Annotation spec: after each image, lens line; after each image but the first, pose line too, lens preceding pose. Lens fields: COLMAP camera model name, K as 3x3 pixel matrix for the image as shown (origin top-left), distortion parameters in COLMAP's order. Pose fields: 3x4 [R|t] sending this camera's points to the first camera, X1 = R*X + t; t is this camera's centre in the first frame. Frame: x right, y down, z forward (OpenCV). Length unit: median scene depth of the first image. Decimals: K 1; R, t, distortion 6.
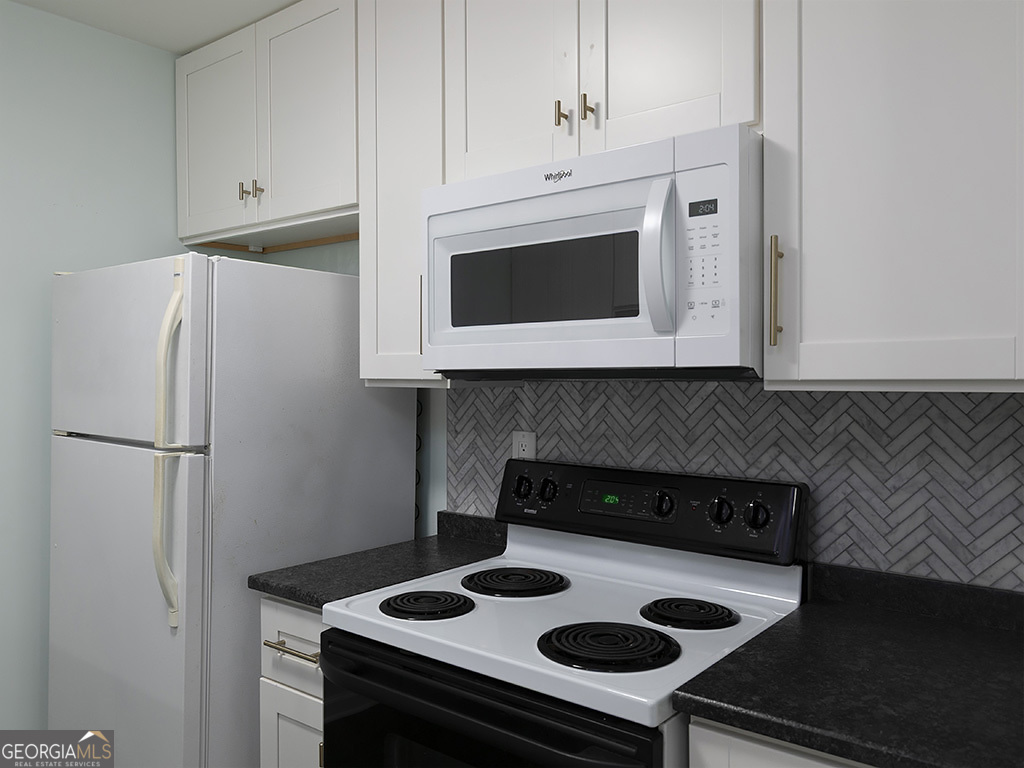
lens RADIAL K [[799.6, 0, 509.7], [0, 799.6, 381.0], [0, 0, 1]] dist [0.005784, -0.011918]
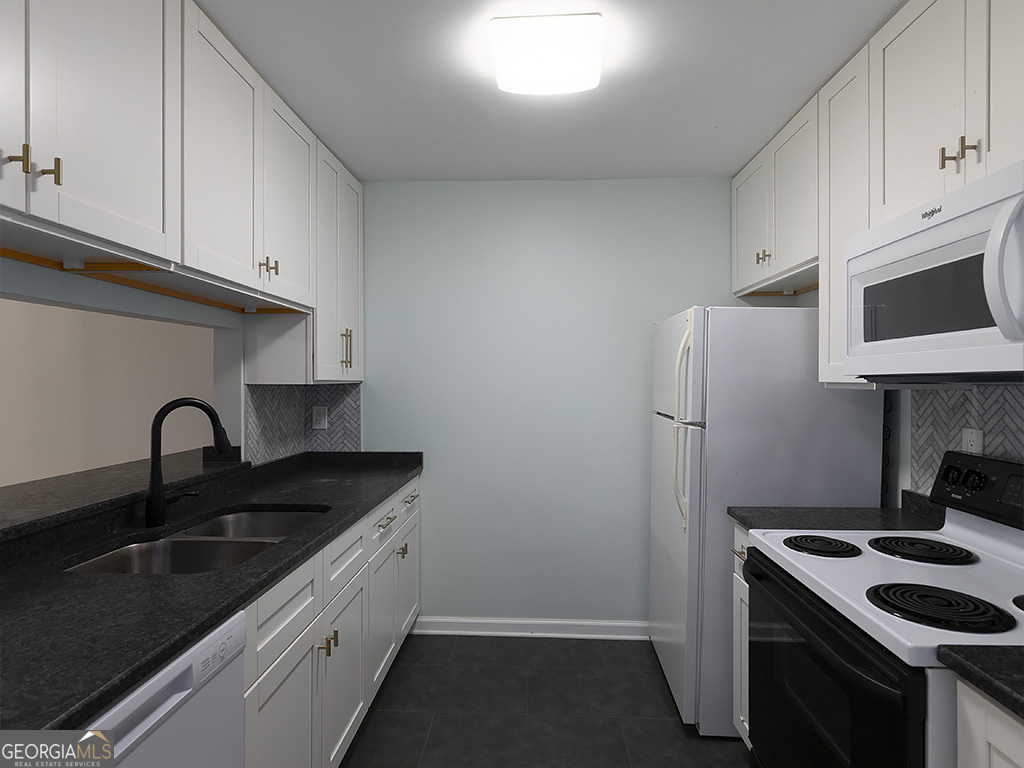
lens RADIAL K [[565.1, 0, 500.3], [0, 565.1, 381.8], [0, 0, 1]] dist [-0.036328, 0.002768]
pose [[0.560351, 0.001115, -0.828255, 0.358417], [-0.004444, 0.999989, -0.001661, 0.000431], [0.828243, 0.004612, 0.560349, 0.002551]]
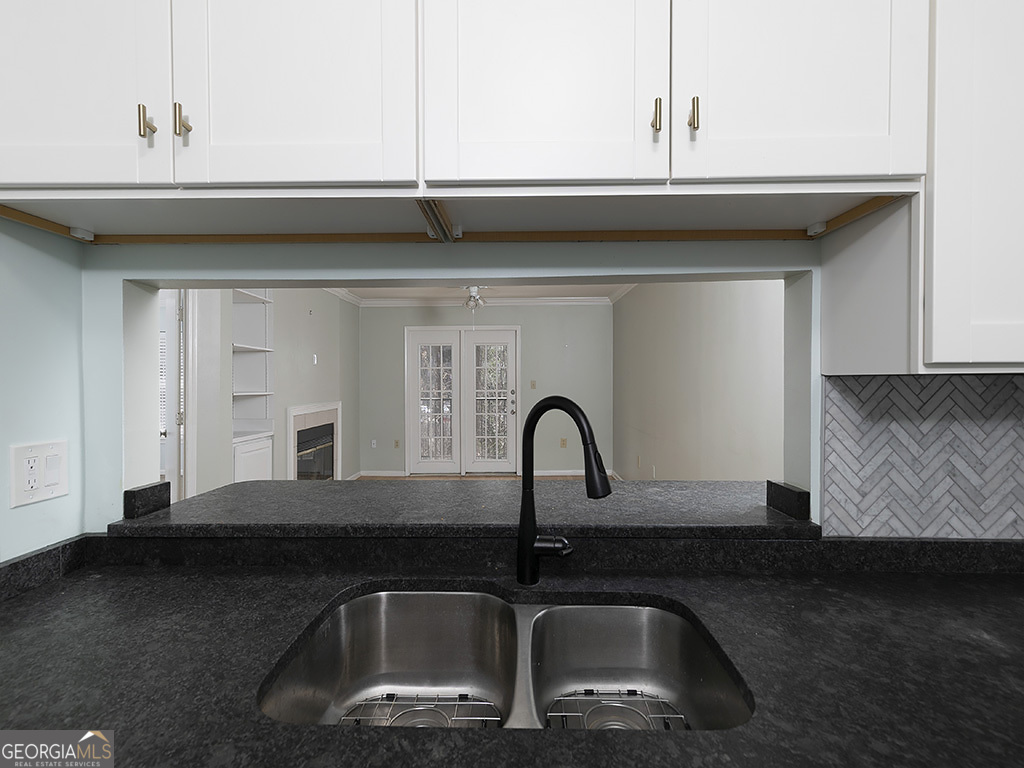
lens RADIAL K [[505.7, 0, 520.7], [0, 505.7, 386.5], [0, 0, 1]] dist [0.006818, -0.000894]
pose [[-0.798351, 0.011627, -0.602081, -0.447621], [0.001078, 0.999840, 0.017879, 0.009142], [0.602192, 0.013625, -0.798235, 0.548876]]
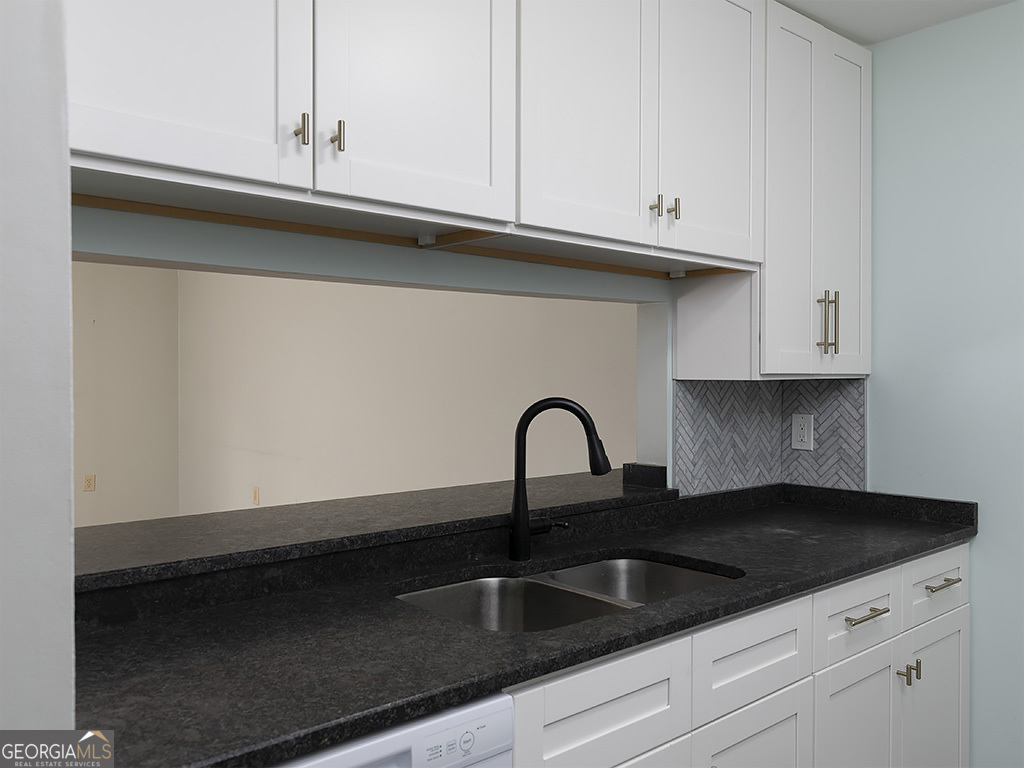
lens RADIAL K [[818.9, 0, 510.8], [0, 818.9, 382.2], [0, 0, 1]] dist [-0.016235, 0.004456]
pose [[-0.216334, 0.010914, -0.976258, 0.315013], [-0.005436, 0.999909, 0.012383, -0.004772], [0.976304, 0.007986, -0.216255, 0.290841]]
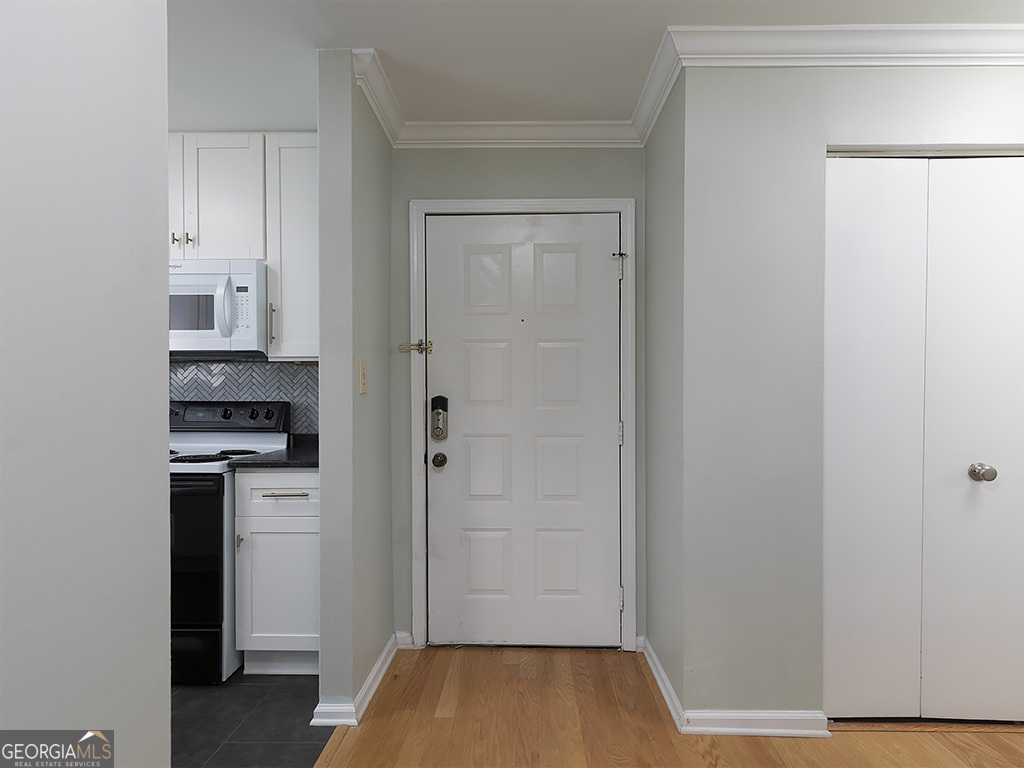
lens RADIAL K [[549.4, 0, 518.4], [0, 549.4, 397.6], [0, 0, 1]] dist [0.014355, 0.000111]
pose [[0.789403, -0.000466, 0.613875, -0.125959], [0.007578, 0.999931, -0.008986, 0.133048], [-0.613828, 0.011746, 0.789352, -0.806241]]
